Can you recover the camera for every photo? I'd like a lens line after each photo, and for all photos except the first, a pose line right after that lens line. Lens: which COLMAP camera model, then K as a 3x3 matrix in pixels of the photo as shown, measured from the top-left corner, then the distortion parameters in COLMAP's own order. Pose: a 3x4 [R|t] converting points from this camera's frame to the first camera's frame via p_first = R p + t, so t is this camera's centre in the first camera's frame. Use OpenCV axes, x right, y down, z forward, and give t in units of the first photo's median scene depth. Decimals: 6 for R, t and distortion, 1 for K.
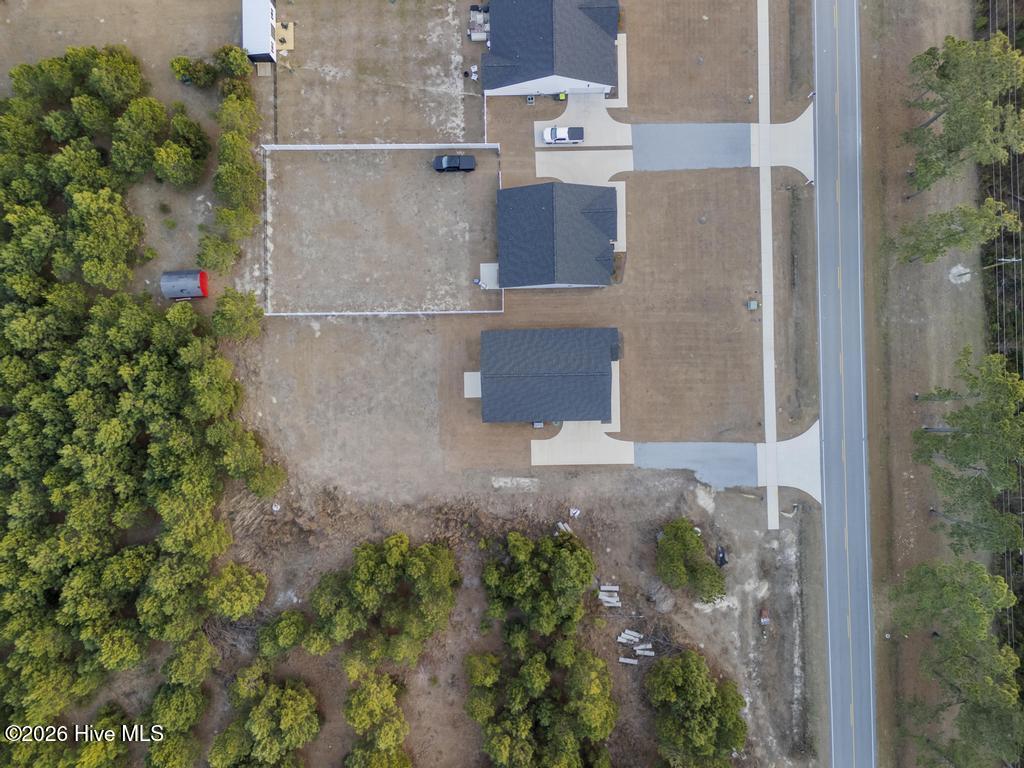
lens RADIAL K [[746.4, 0, 507.6], [0, 746.4, 378.3], [0, 0, 1]] dist [0.070101, -0.059188]
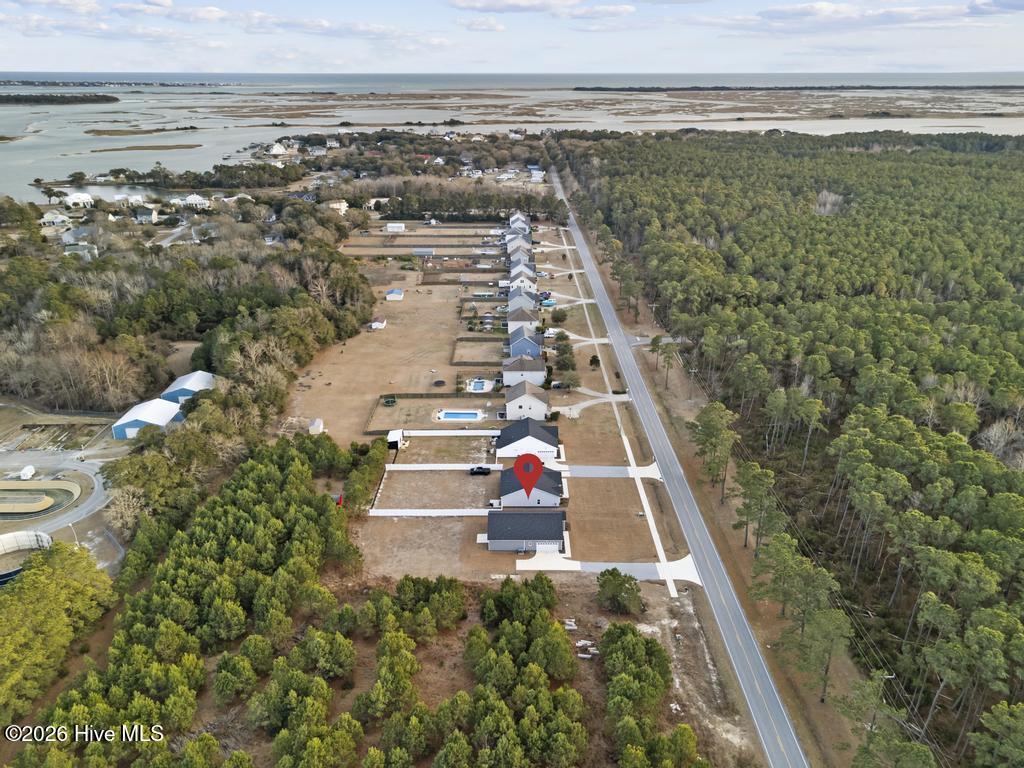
lens RADIAL K [[746.4, 0, 513.1], [0, 746.4, 383.8], [0, 0, 1]] dist [0.070101, -0.059188]
pose [[0.999725, 0.017252, -0.015872, 0.043881], [-0.021332, 0.388733, -0.921103, 1.433965], [-0.009721, 0.921189, 0.388994, 0.018295]]
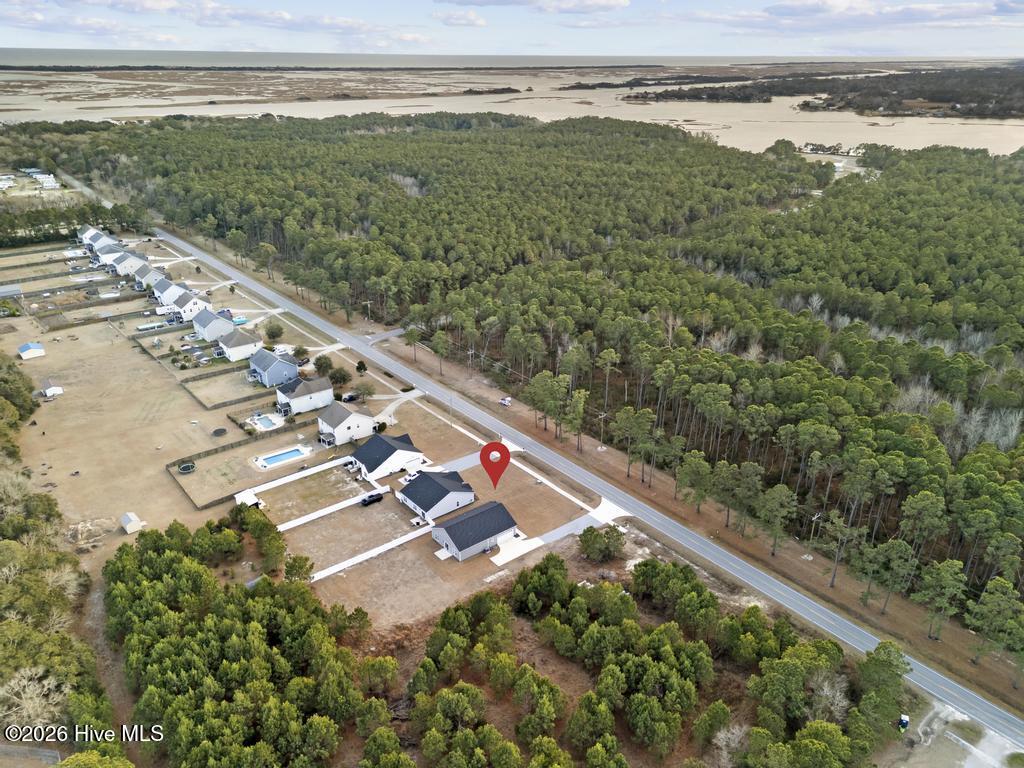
lens RADIAL K [[746.4, 0, 517.3], [0, 746.4, 386.1], [0, 0, 1]] dist [0.070101, -0.059188]
pose [[0.789038, -0.235312, 0.567492, -0.792550], [0.614086, 0.328887, -0.717448, 1.215361], [-0.017816, 0.914583, 0.404006, -0.044246]]
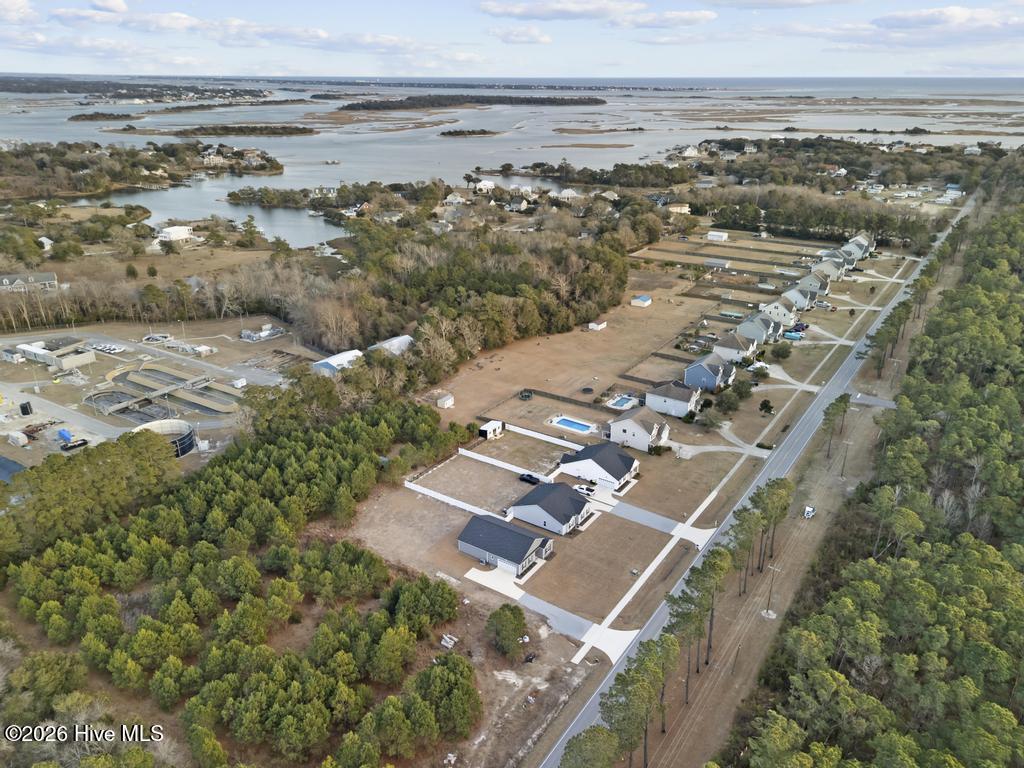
lens RADIAL K [[746.4, 0, 520.5], [0, 746.4, 378.8], [0, 0, 1]] dist [0.070101, -0.059188]
pose [[0.823345, 0.225904, -0.520644, 0.863261], [-0.567455, 0.311748, -0.762107, 1.128066], [-0.009853, 0.922920, 0.384867, 0.007103]]
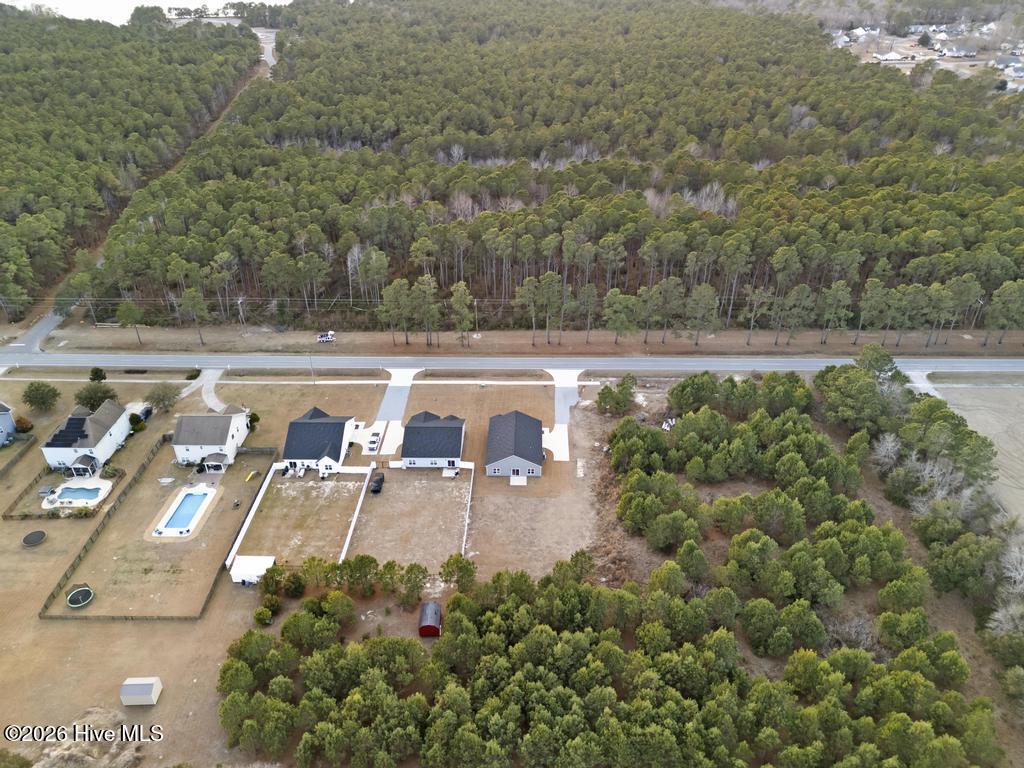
lens RADIAL K [[746.4, 0, 517.6], [0, 746.4, 390.2], [0, 0, 1]] dist [0.070101, -0.059188]
pose [[0.043314, -0.532513, 0.845313, -1.276598], [0.999061, 0.024167, -0.035967, 0.059000], [-0.001276, 0.846077, 0.533059, -0.001060]]
